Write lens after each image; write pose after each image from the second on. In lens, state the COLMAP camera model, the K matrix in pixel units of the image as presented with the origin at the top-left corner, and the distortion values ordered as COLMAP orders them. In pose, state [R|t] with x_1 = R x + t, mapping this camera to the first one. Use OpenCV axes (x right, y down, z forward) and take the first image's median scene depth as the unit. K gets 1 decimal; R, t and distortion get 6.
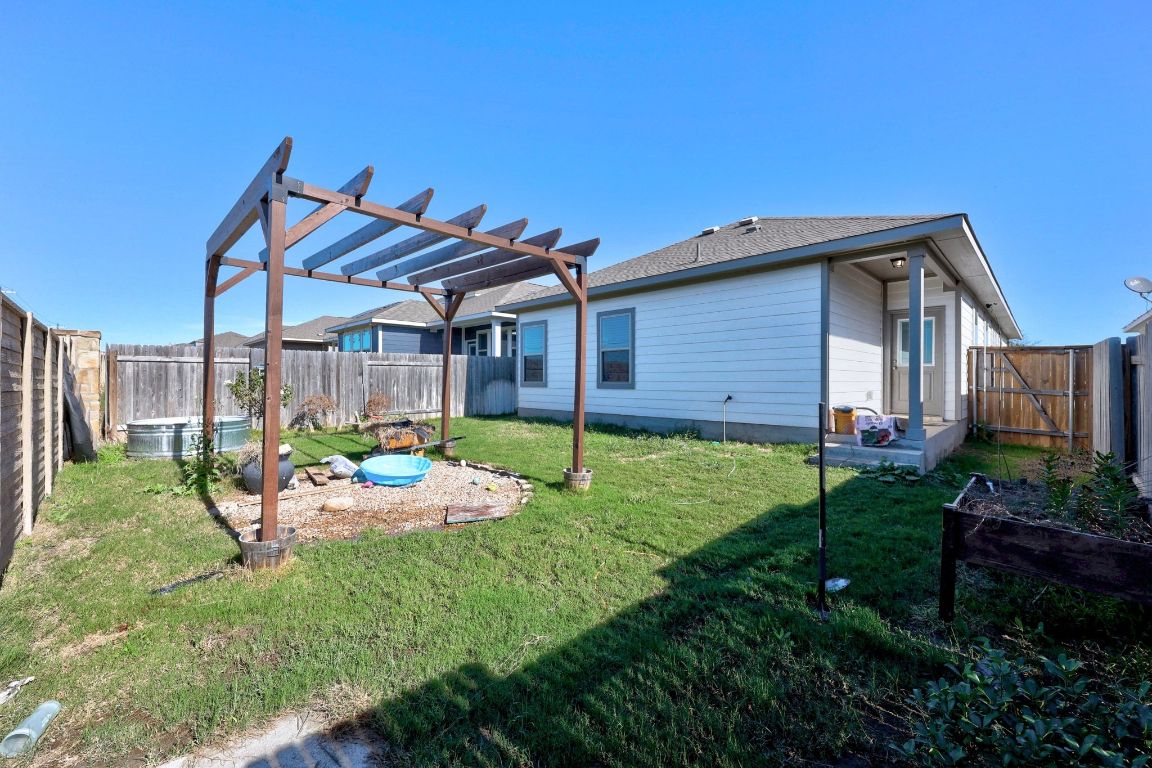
lens RADIAL K [[460.1, 0, 576.0], [0, 460.1, 384.0], [0, 0, 1]] dist [0.000685, 0.000057]
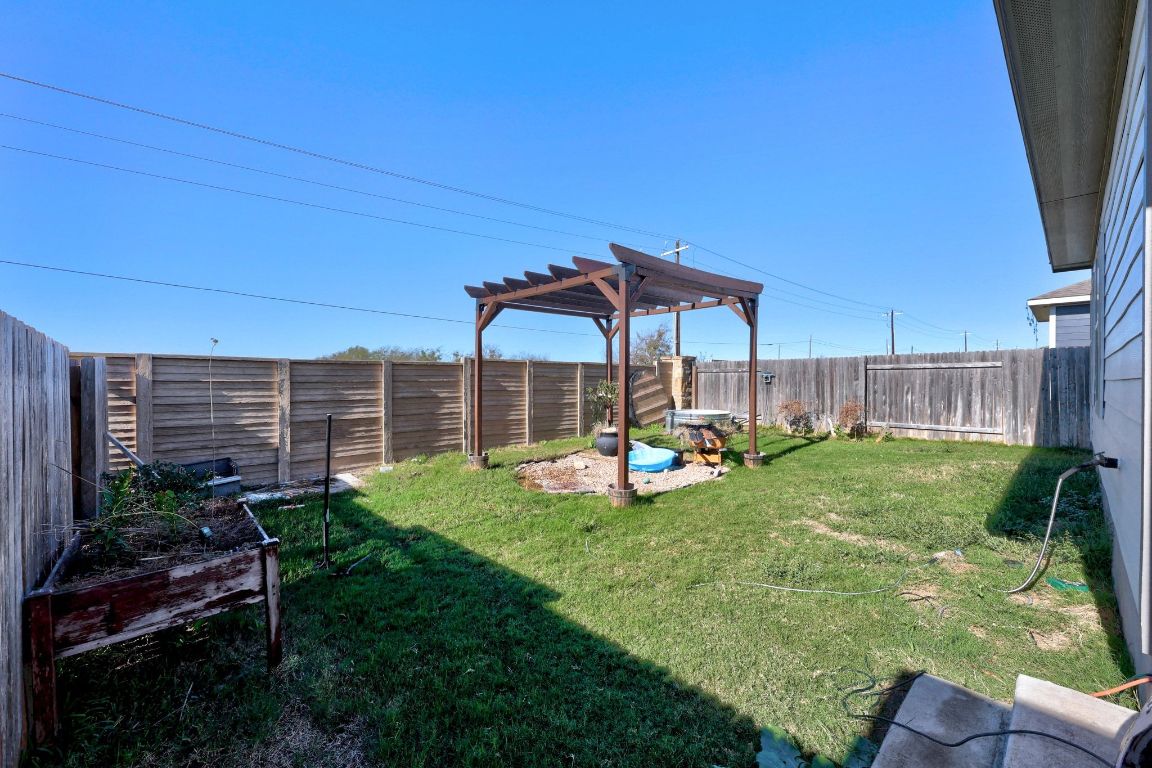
lens RADIAL K [[436.2, 0, 573.1], [0, 436.2, 383.1], [0, 0, 1]] dist [0.001408, 0.000162]
pose [[-0.077502, -0.001615, -0.996991, 0.491933], [-0.010489, 0.999945, -0.000804, -0.008608], [0.996937, 0.010395, -0.077515, 0.527888]]
